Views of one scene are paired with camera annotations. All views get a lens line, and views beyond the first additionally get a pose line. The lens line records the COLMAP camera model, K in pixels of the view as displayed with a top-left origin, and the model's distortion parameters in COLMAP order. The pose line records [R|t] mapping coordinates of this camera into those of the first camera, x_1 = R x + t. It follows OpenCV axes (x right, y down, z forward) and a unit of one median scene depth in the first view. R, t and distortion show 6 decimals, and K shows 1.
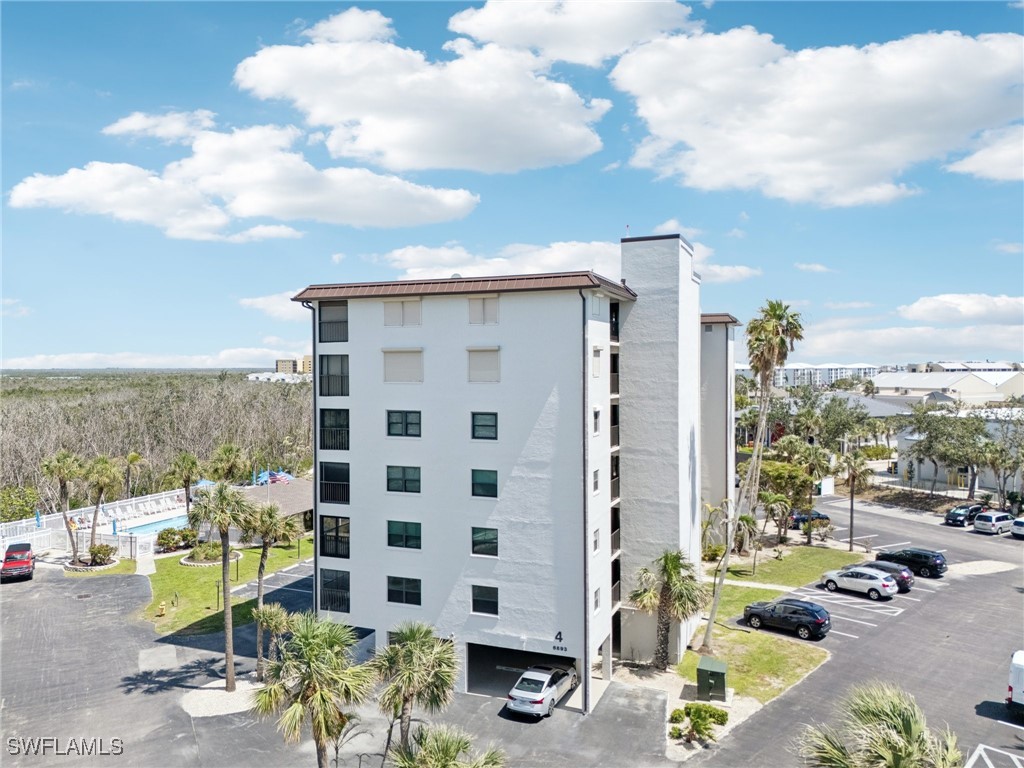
lens RADIAL K [[747.3, 0, 518.0], [0, 747.3, 384.1], [0, 0, 1]] dist [0.051243, -0.035883]
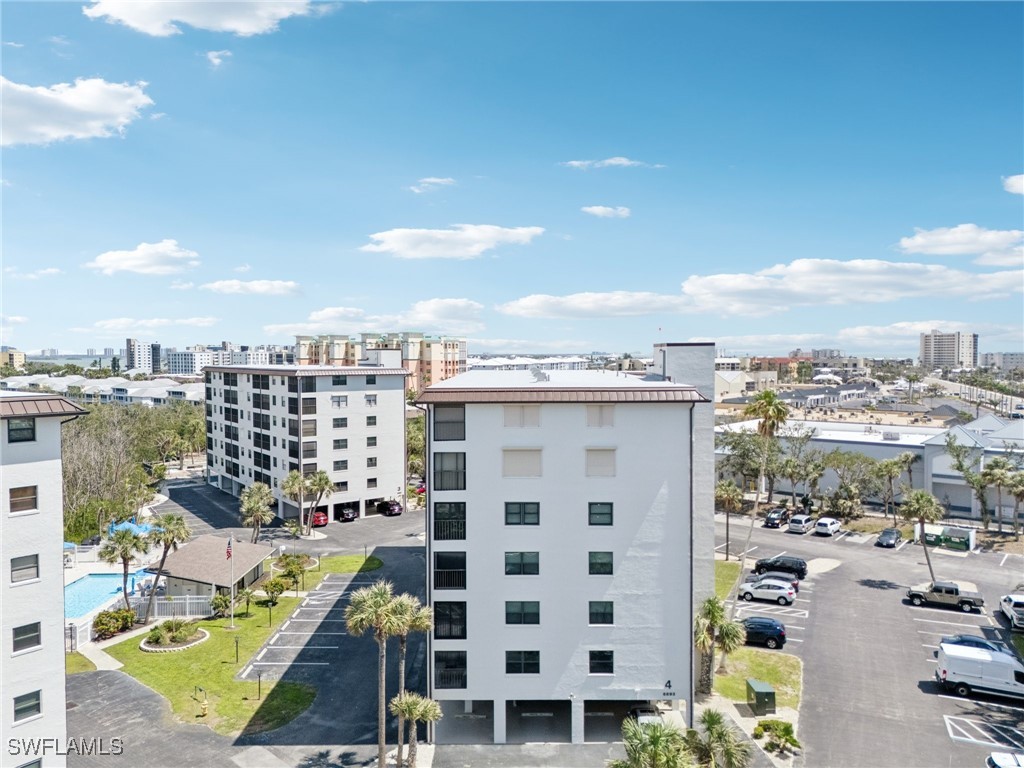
lens RADIAL K [[747.3, 0, 518.0], [0, 747.3, 384.1], [0, 0, 1]] dist [0.051243, -0.035883]
pose [[0.928357, -0.011633, 0.371509, -0.568300], [0.003823, 0.999756, 0.021753, -0.164754], [-0.371671, -0.018775, 0.928175, -0.034315]]
